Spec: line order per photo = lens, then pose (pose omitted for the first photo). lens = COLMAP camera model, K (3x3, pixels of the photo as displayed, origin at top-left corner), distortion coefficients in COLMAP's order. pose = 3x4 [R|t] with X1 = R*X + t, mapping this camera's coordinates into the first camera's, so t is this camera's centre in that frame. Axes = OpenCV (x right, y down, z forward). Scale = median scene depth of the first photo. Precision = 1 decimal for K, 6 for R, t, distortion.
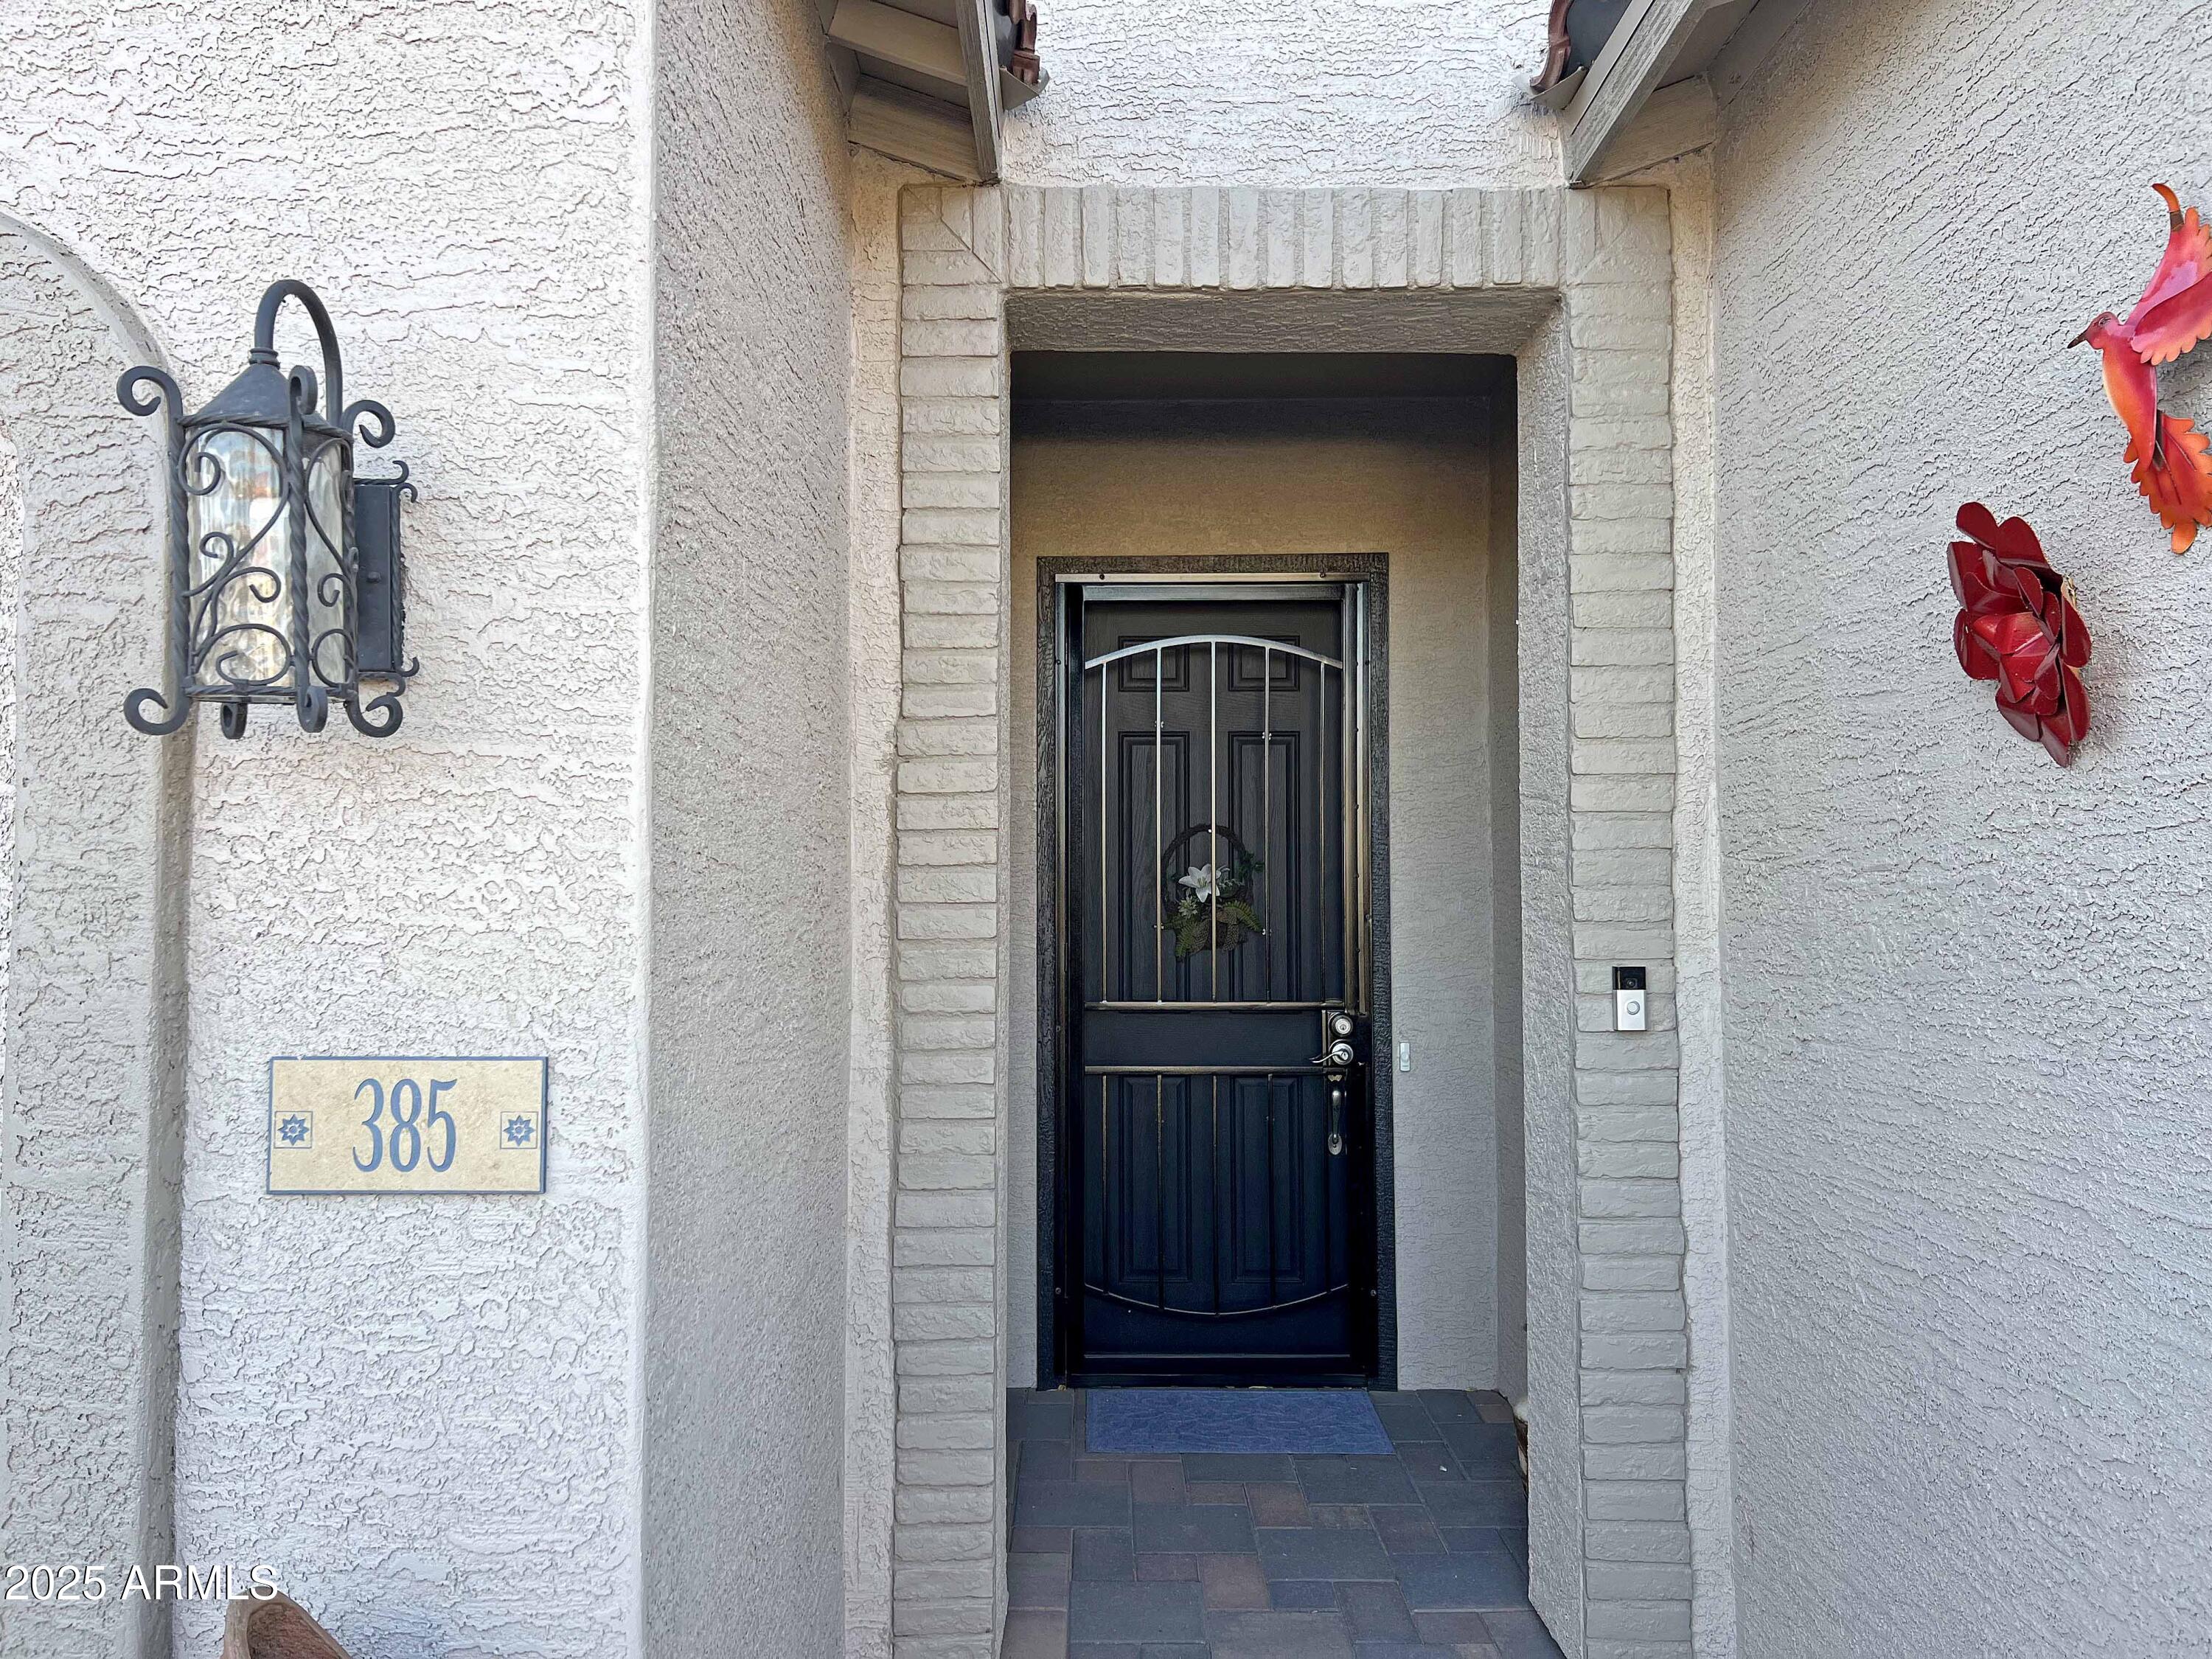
lens RADIAL K [[1654.1, 0, 1109.5], [0, 1654.1, 840.4], [0, 0, 1]] dist [0.091728, -0.114201]
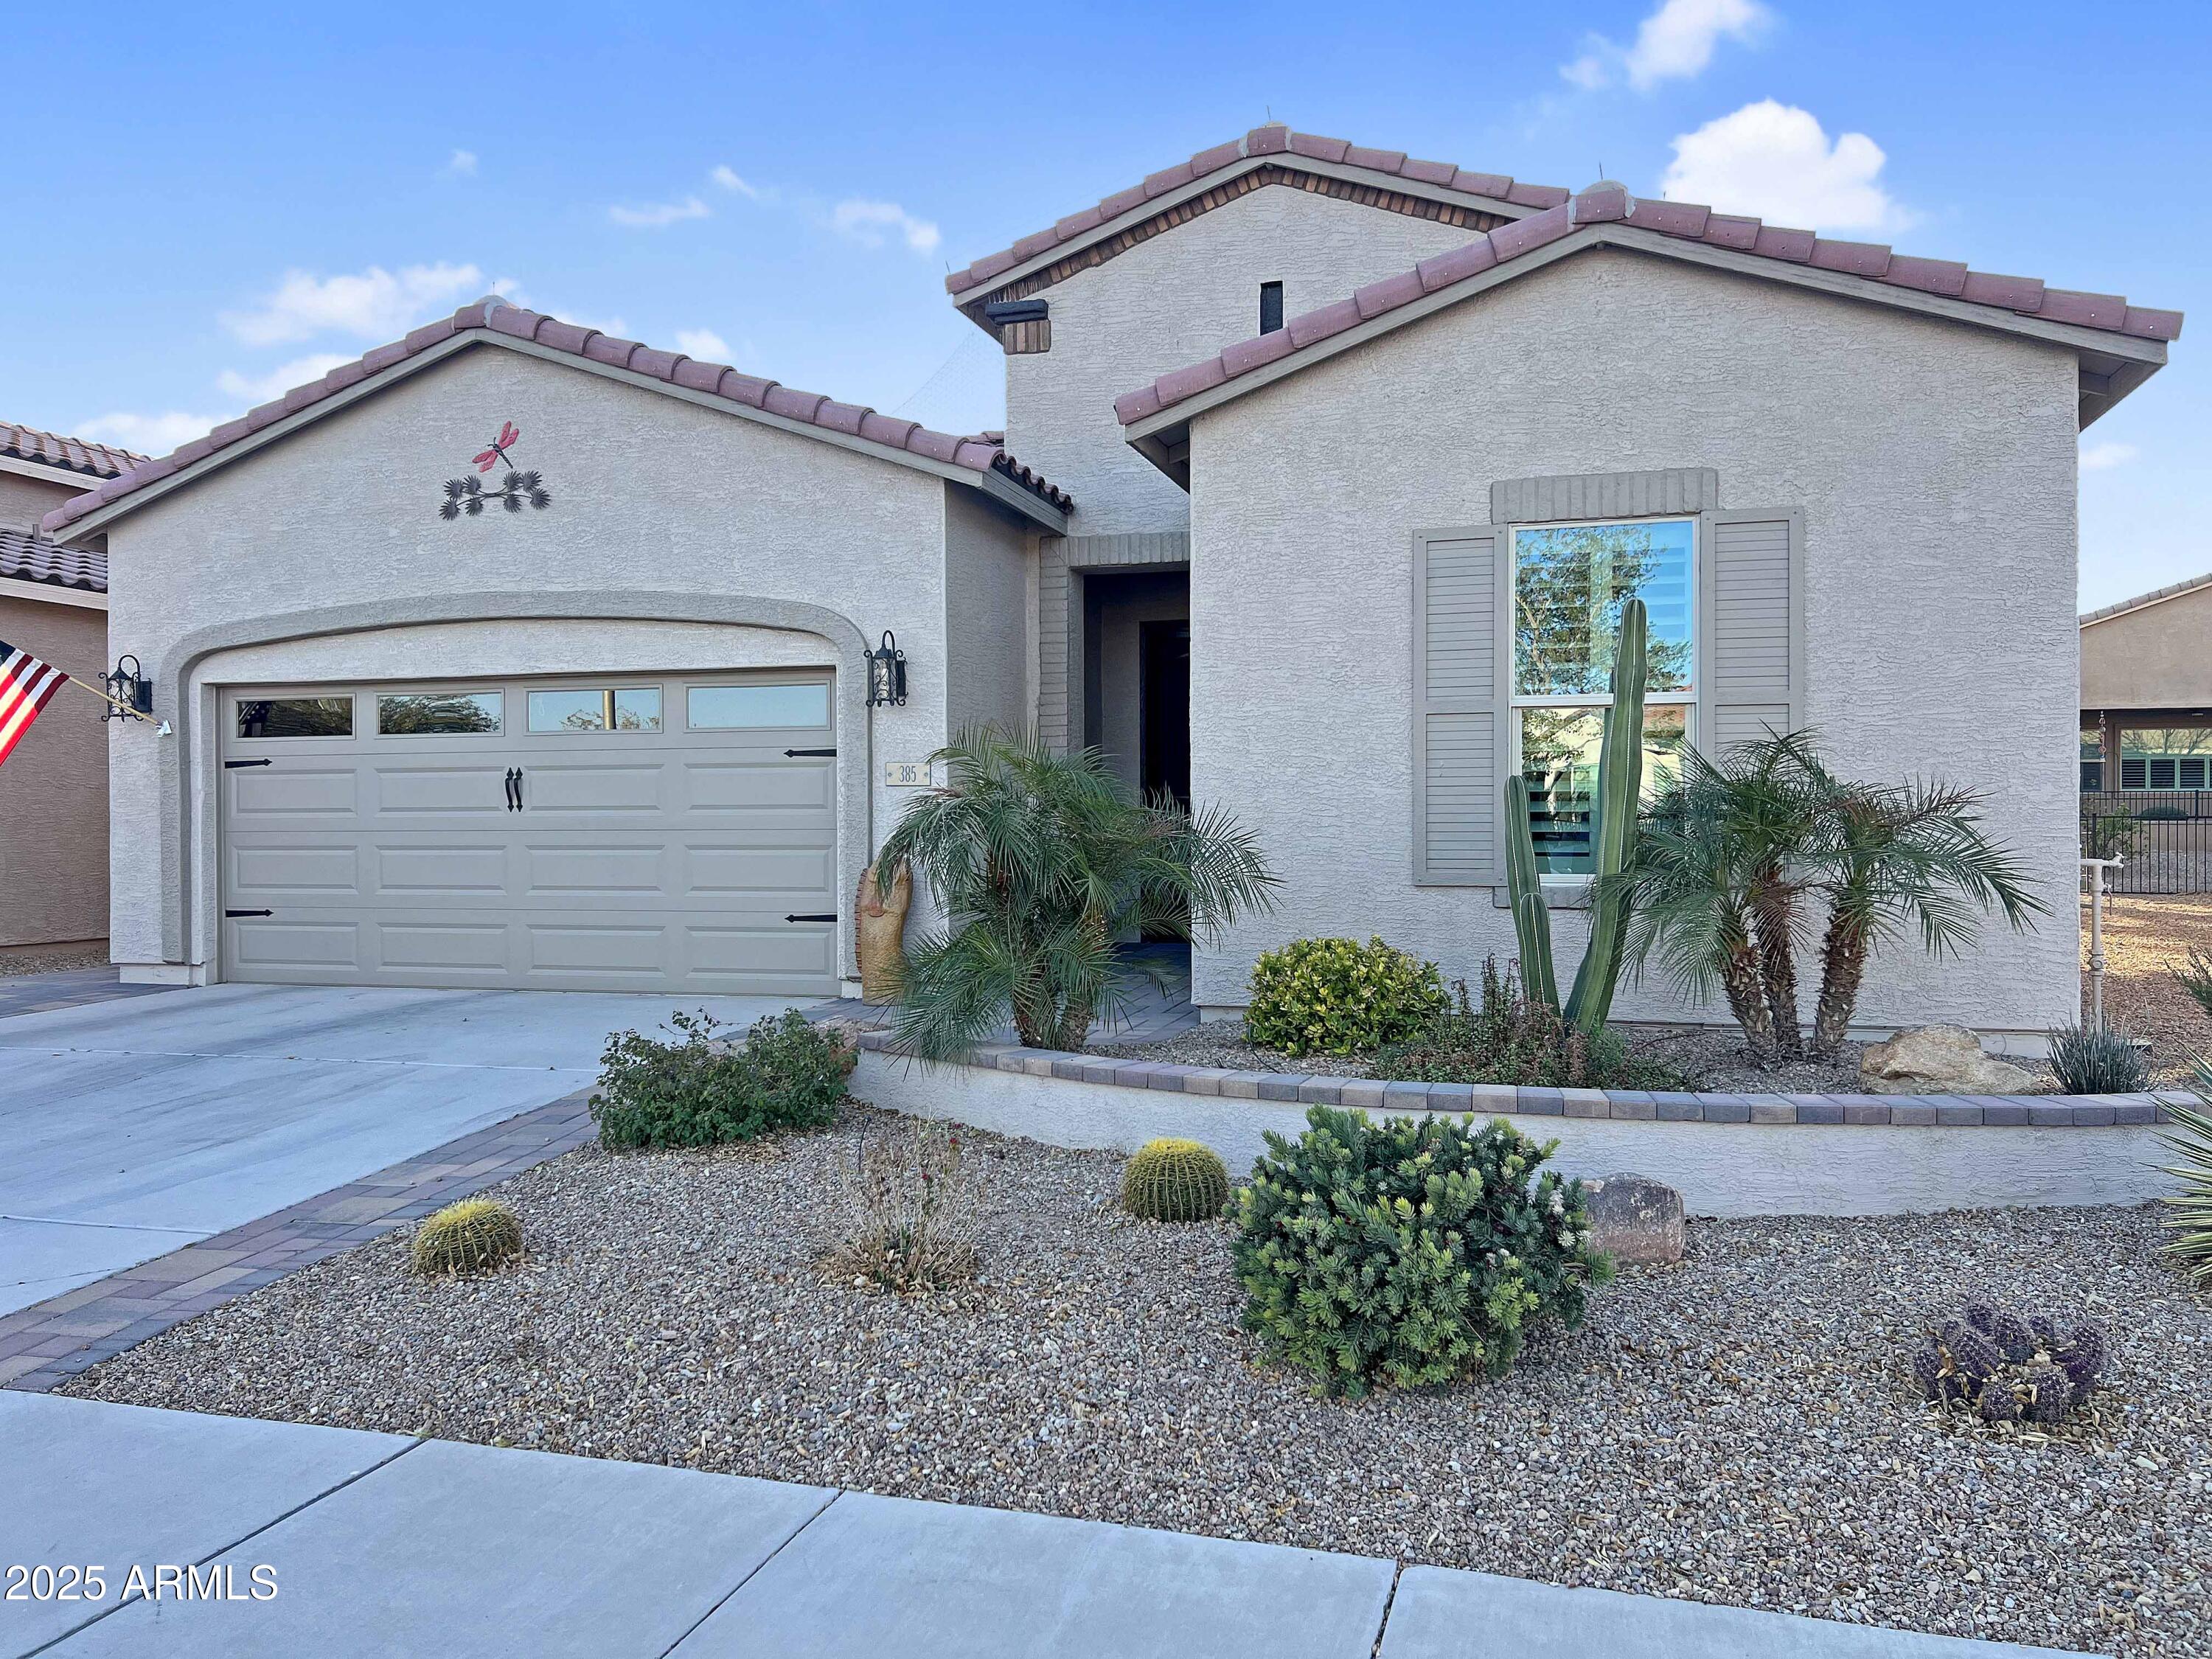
lens RADIAL K [[1694.3, 0, 1114.4], [0, 1694.3, 815.0], [0, 0, 1]] dist [0.061409, -0.076555]
pose [[0.956519, -0.005963, -0.291608, 1.123660], [0.013760, 0.999600, 0.024695, 0.101942], [0.291344, -0.027634, 0.956219, -2.504813]]
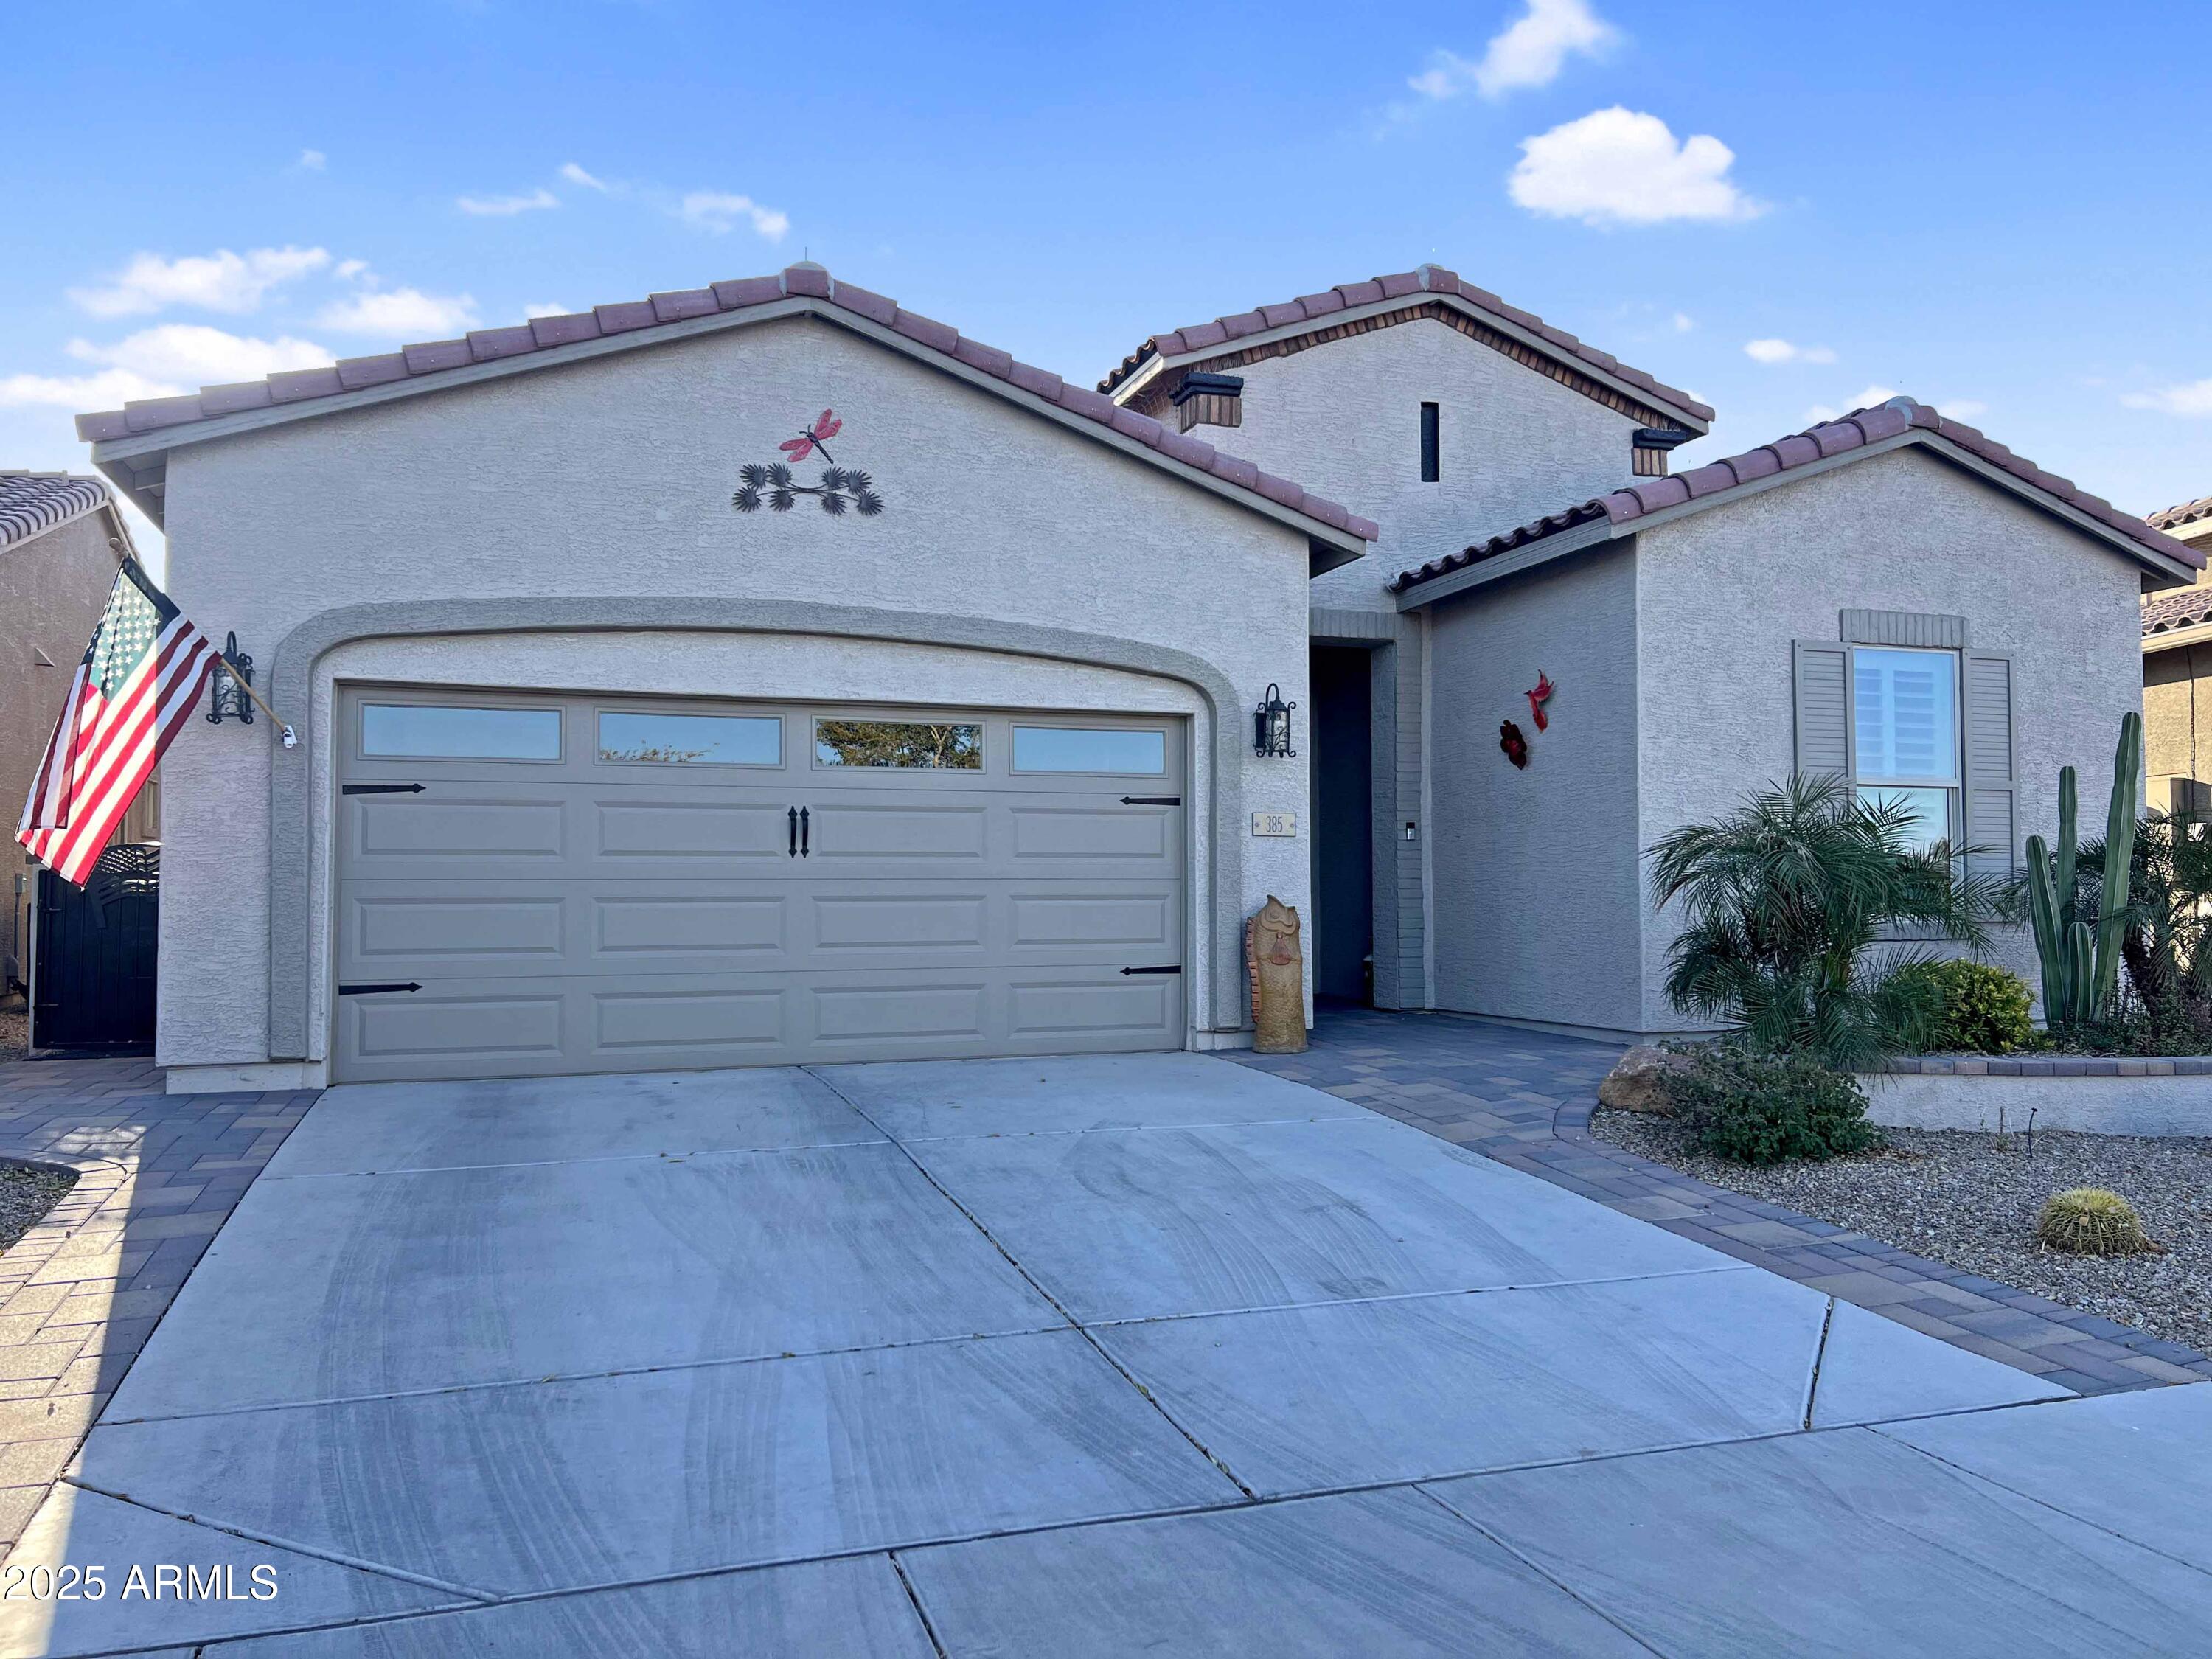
lens RADIAL K [[1654.1, 0, 1109.5], [0, 1654.1, 840.4], [0, 0, 1]] dist [0.091728, -0.114201]
pose [[0.943651, 0.007335, 0.330861, -1.680133], [-0.006800, 0.999973, -0.002774, 0.141472], [-0.330872, 0.000368, 0.943676, -2.471150]]
